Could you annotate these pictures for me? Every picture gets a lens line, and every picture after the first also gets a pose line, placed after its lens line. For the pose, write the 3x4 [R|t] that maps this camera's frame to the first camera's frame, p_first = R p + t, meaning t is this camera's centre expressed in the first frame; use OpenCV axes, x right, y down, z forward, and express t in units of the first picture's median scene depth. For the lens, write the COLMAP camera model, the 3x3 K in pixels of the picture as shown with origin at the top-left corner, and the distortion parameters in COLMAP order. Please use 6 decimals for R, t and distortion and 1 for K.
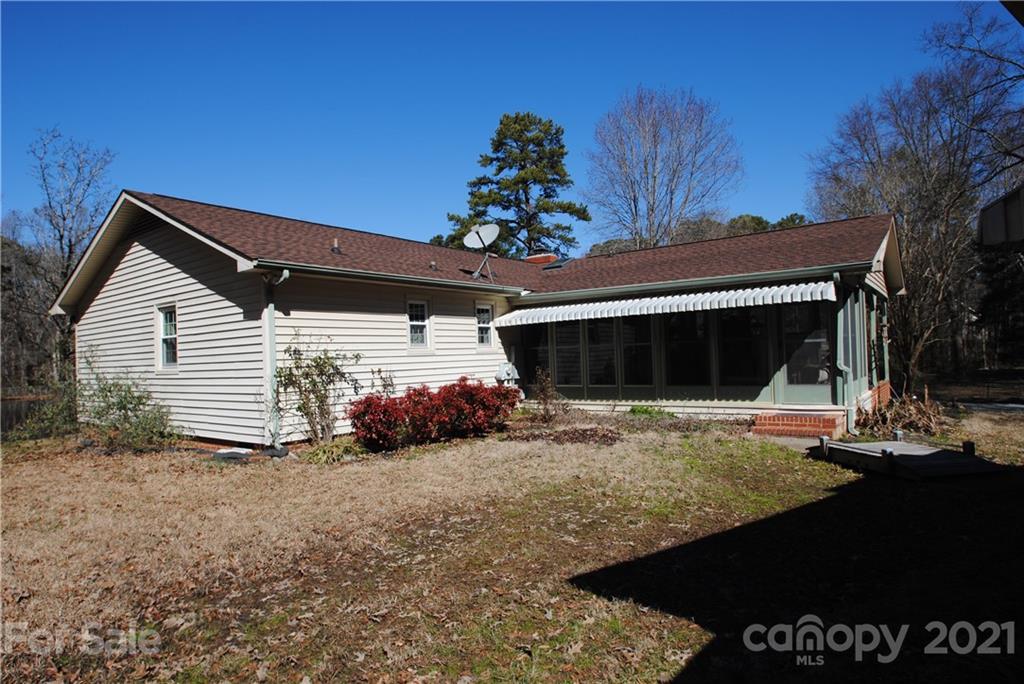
lens RADIAL K [[603.7, 0, 512.0], [0, 603.7, 342.0], [0, 0, 1]] dist [-0.027190, -0.004142]
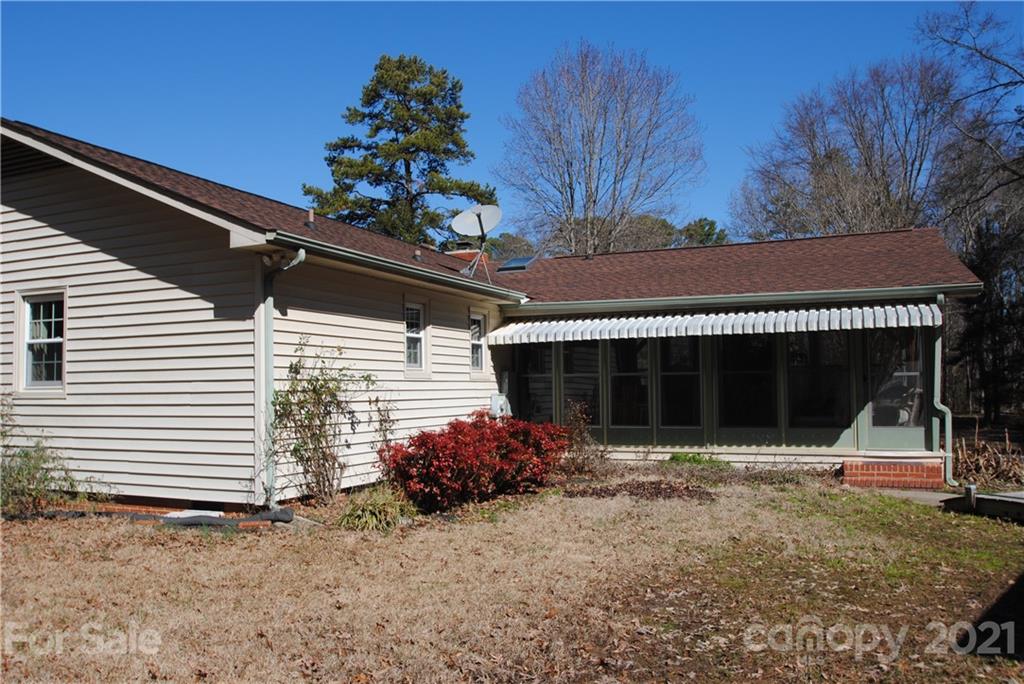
lens RADIAL K [[829.8, 0, 512.0], [0, 829.8, 342.0], [0, 0, 1]] dist [-0.055789, 0.014917]
pose [[0.970423, 0.036881, 0.238575, -0.272090], [-0.027898, 0.998773, -0.040919, 0.013733], [-0.239792, 0.033053, 0.970262, 0.018371]]
